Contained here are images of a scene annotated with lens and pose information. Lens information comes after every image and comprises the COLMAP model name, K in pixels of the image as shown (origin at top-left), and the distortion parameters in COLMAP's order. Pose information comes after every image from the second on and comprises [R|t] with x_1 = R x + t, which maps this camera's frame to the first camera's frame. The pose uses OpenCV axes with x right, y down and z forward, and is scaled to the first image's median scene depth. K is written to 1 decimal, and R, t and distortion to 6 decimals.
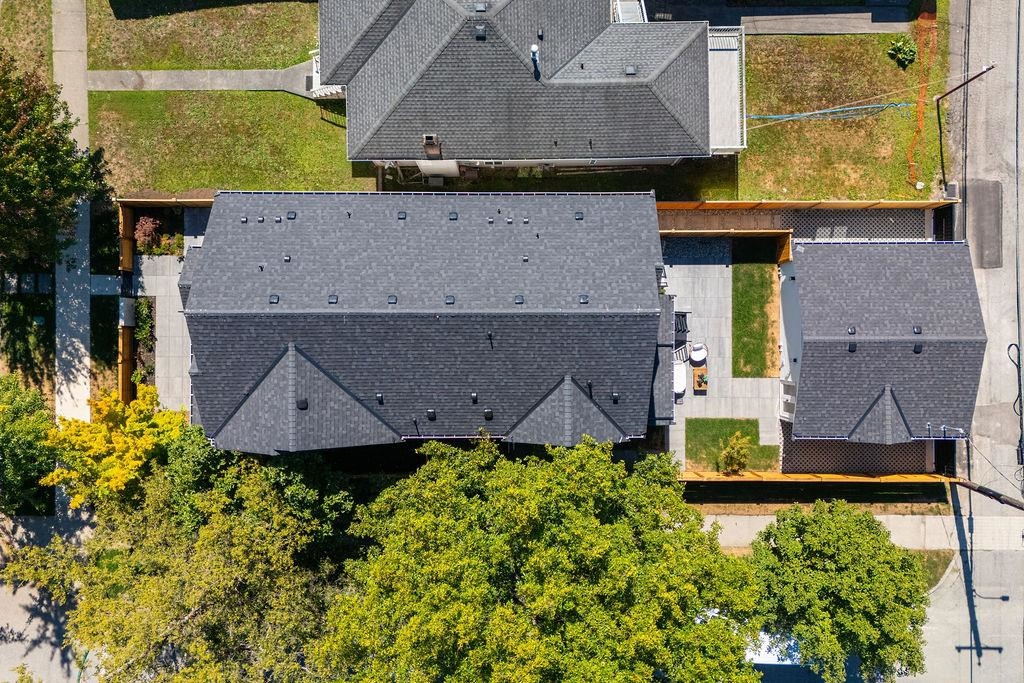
lens RADIAL K [[749.0, 0, 512.0], [0, 749.0, 341.5], [0, 0, 1]] dist [0.062716, -0.067939]
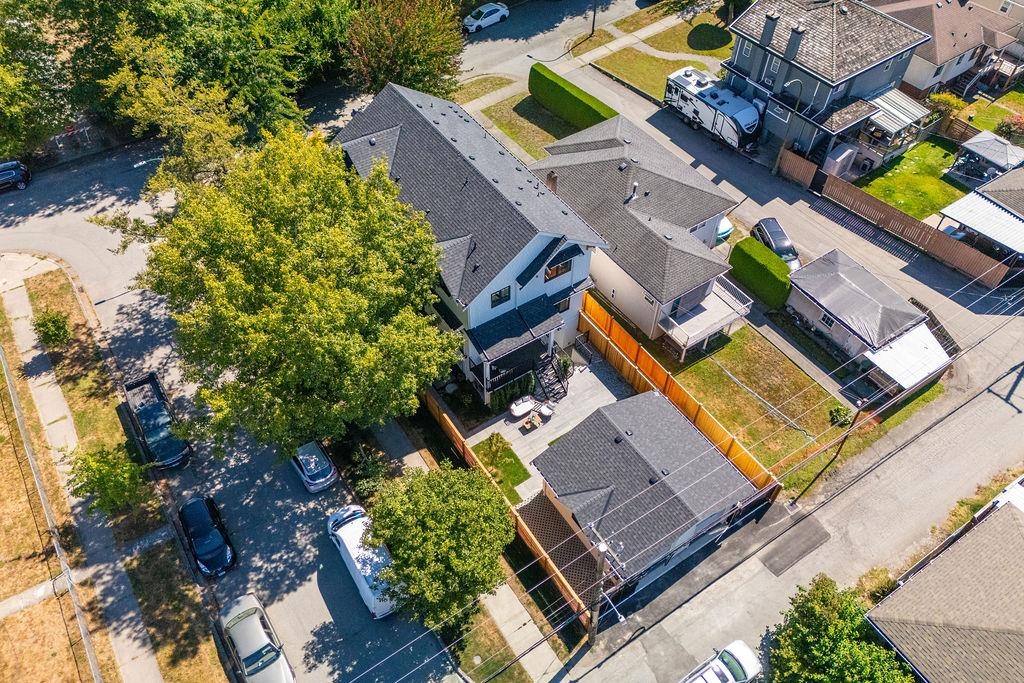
lens RADIAL K [[721.2, 0, 487.2], [0, 721.2, 342.0], [0, 0, 1]] dist [0.004546, 0.001558]
pose [[0.537235, 0.657706, -0.528017, 0.744739], [-0.843429, 0.420782, -0.334021, 0.447283], [0.002492, 0.624793, 0.780787, 0.001740]]
